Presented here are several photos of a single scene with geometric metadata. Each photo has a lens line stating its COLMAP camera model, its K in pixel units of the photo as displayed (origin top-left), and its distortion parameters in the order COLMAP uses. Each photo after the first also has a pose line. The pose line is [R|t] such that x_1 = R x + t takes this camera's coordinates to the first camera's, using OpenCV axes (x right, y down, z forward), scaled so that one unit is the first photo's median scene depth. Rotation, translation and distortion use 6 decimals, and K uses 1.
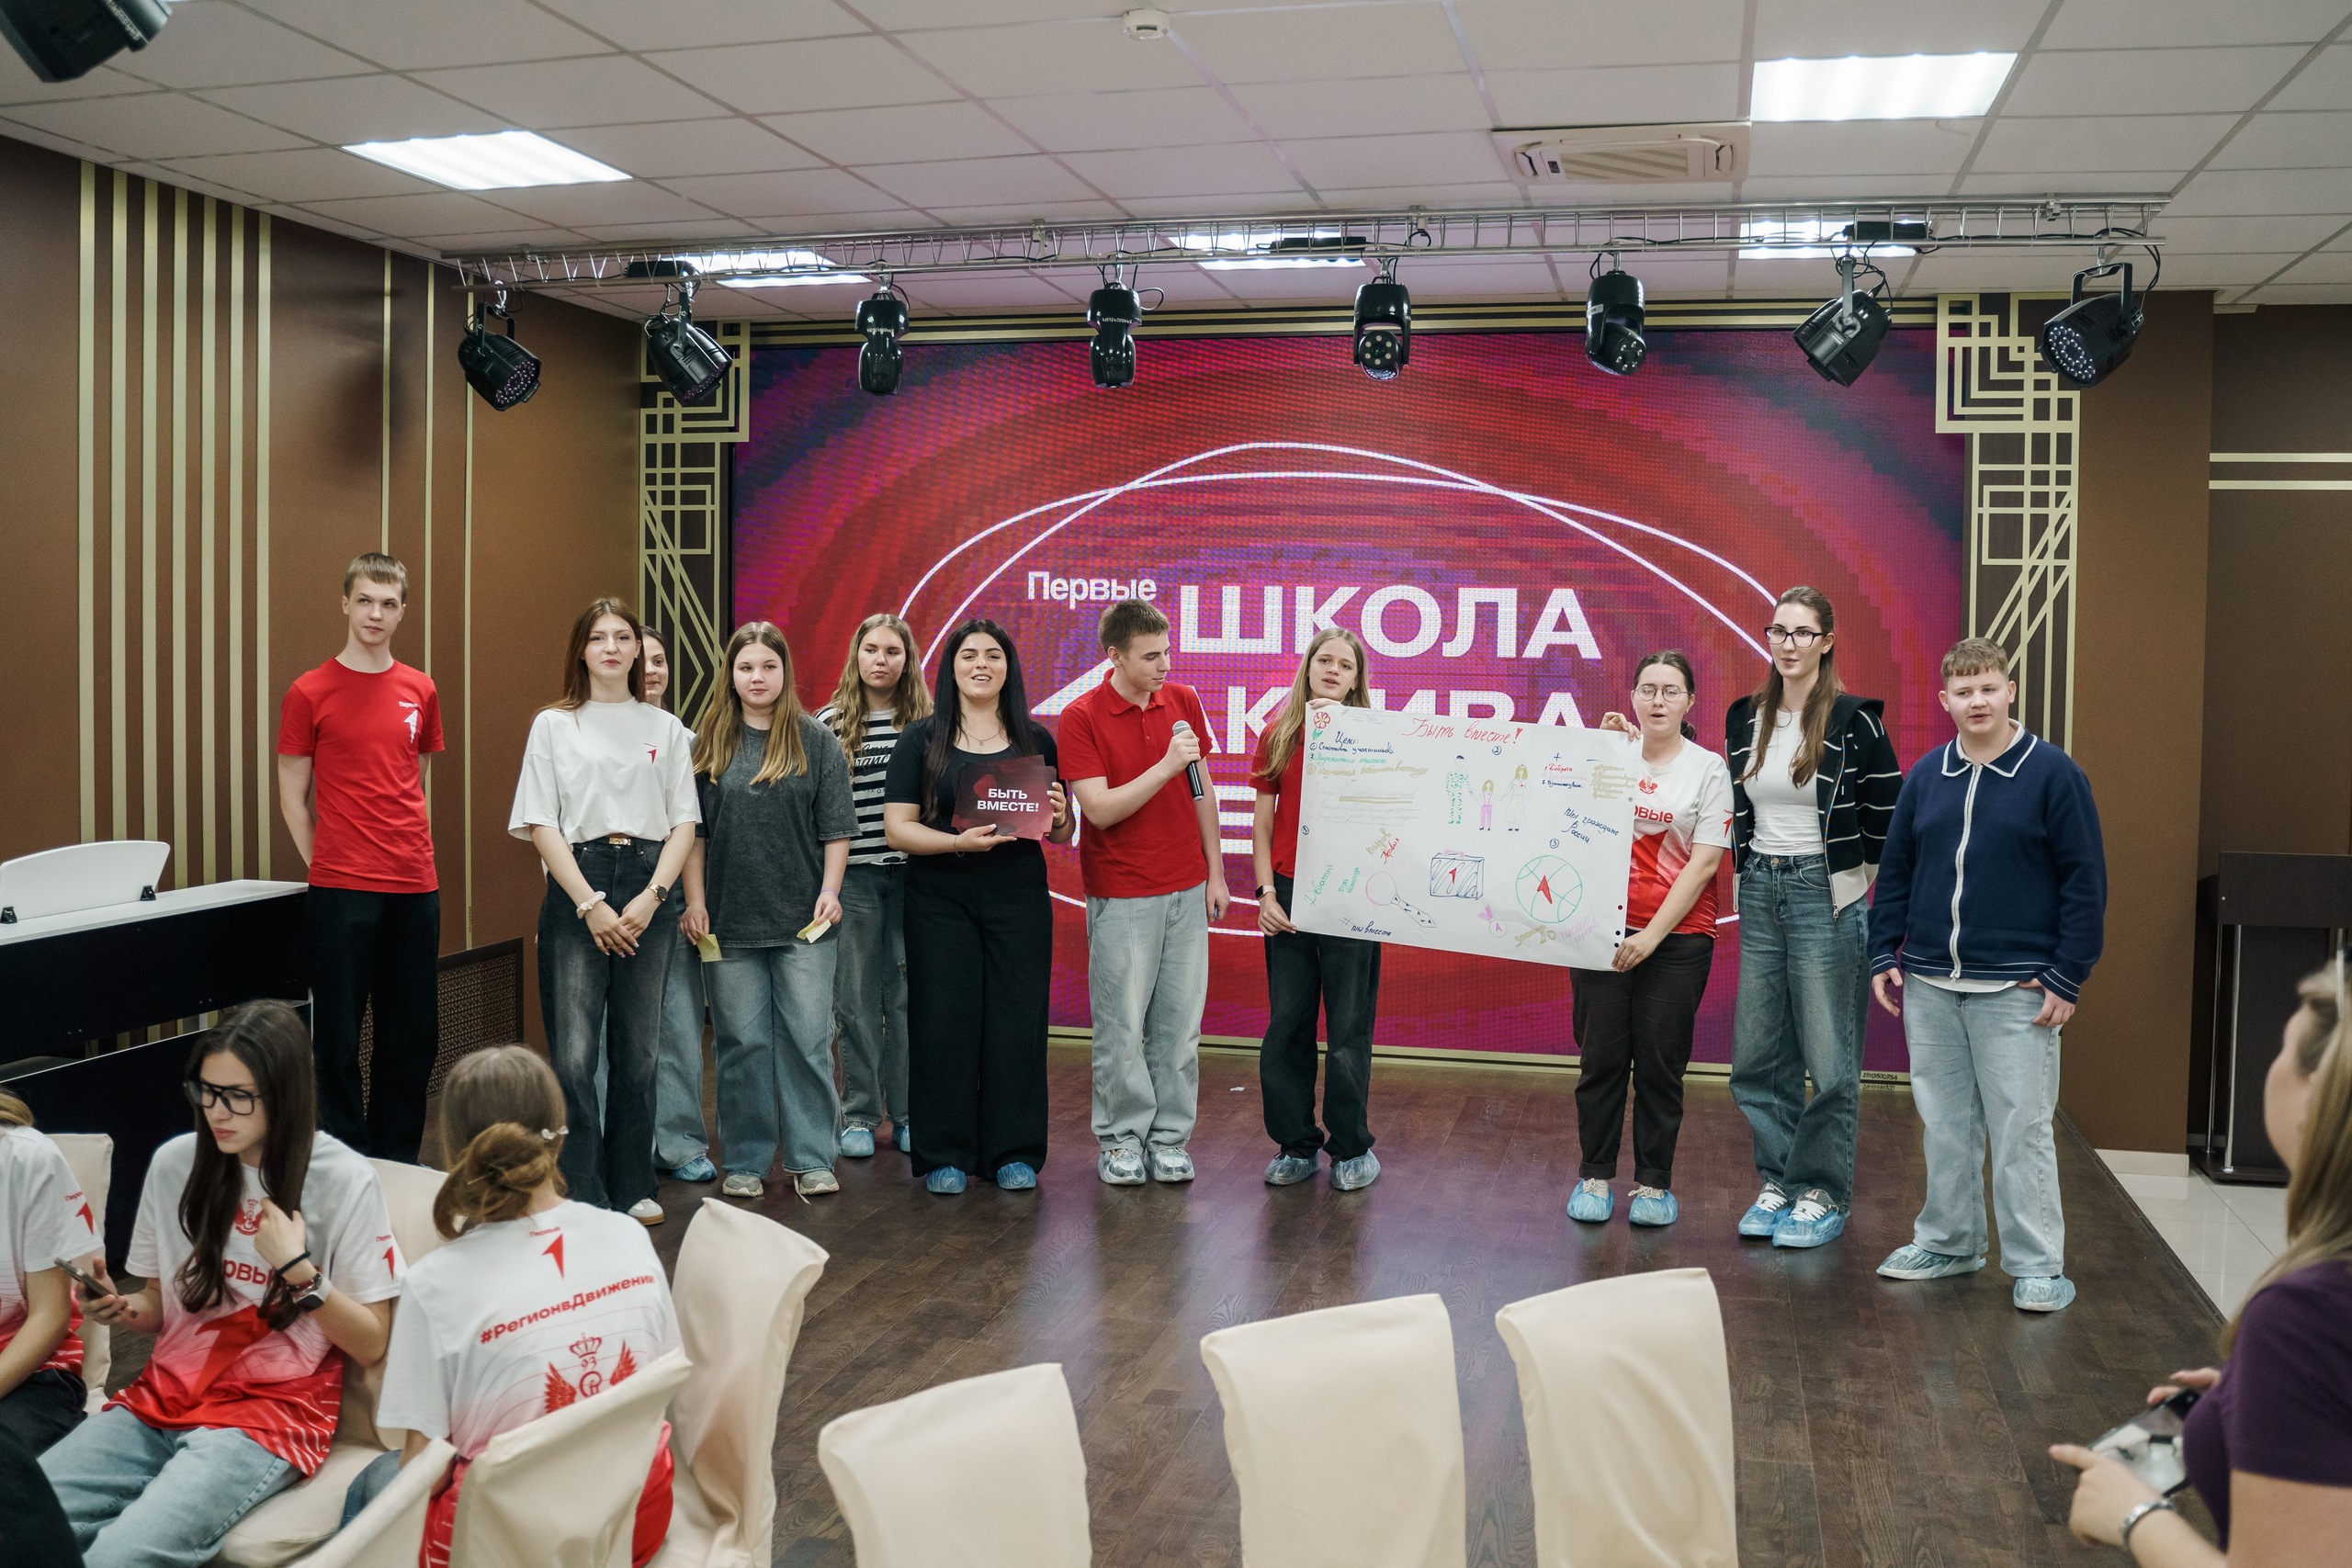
lens RADIAL K [[2083.5, 0, 1237.6], [0, 2083.5, 692.7], [0, 0, 1]] dist [-0.071237, 0.034148]
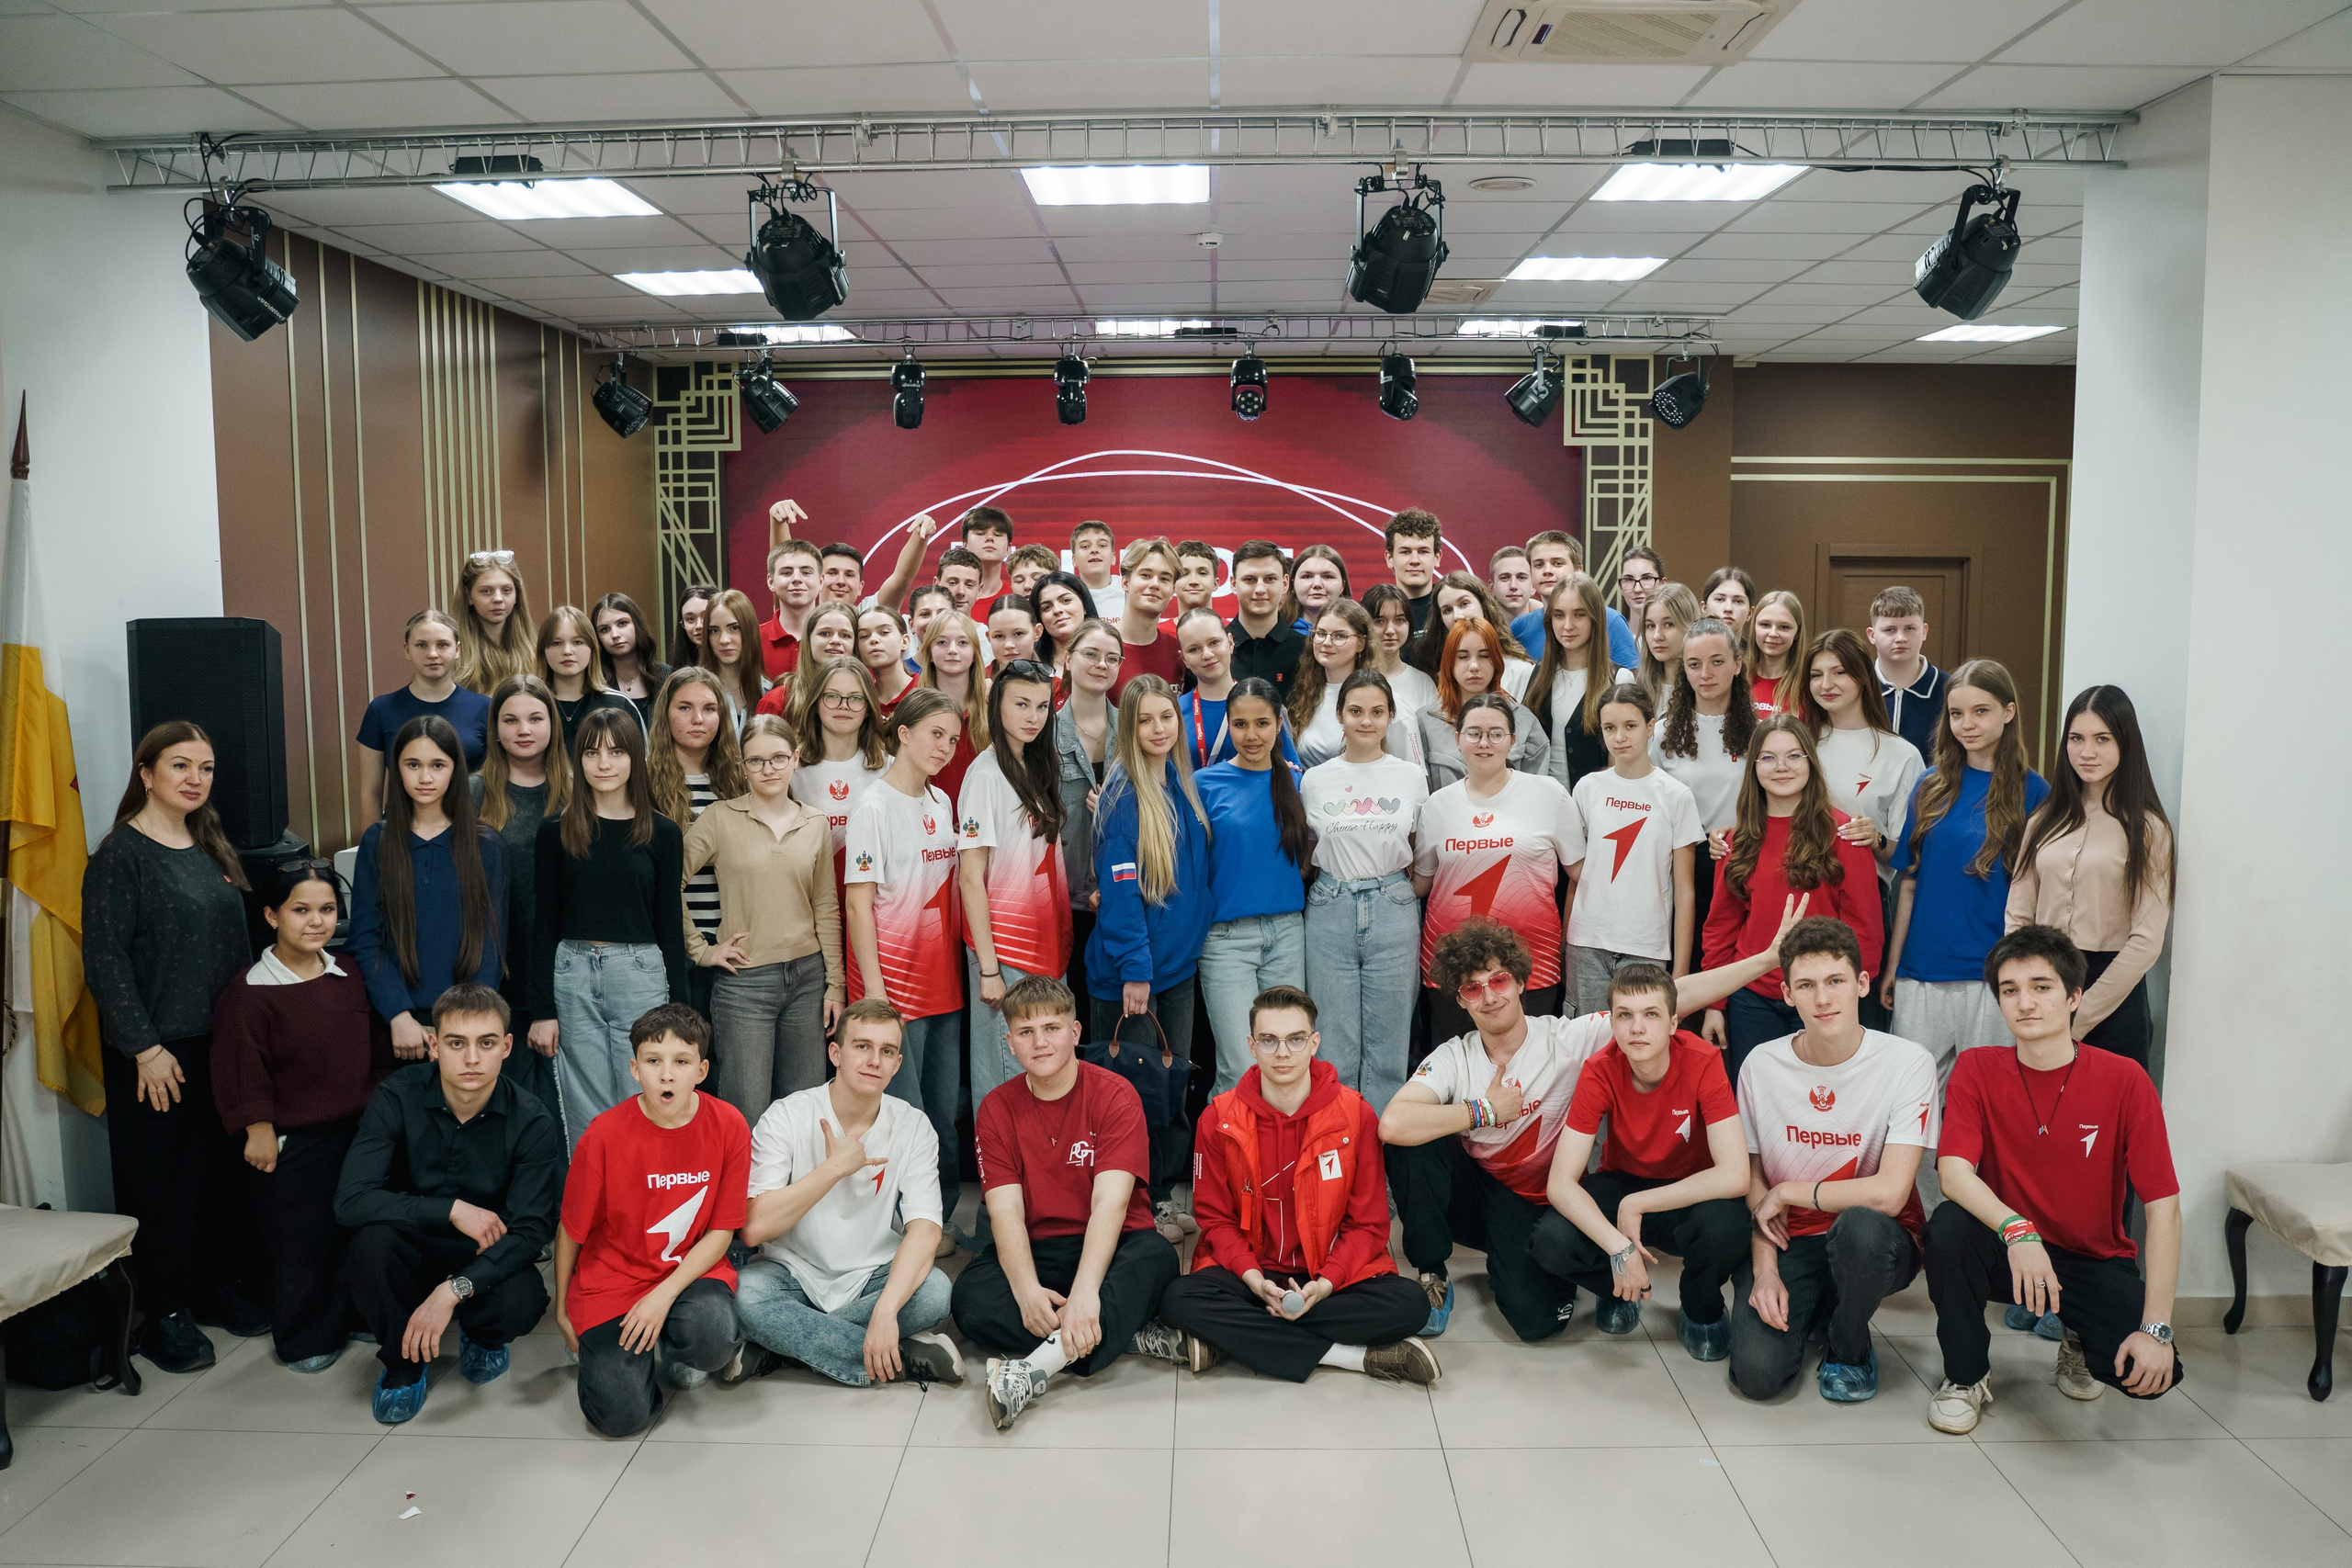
lens RADIAL K [[2083.5, 0, 1144.0], [0, 2083.5, 789.3], [0, 0, 1]] dist [-0.071237, 0.034148]
pose [[0.974612, -0.040667, 0.220175, -0.321222], [0.024435, 0.996812, 0.075954, 0.005170], [-0.222562, -0.068646, 0.972499, -0.457219]]
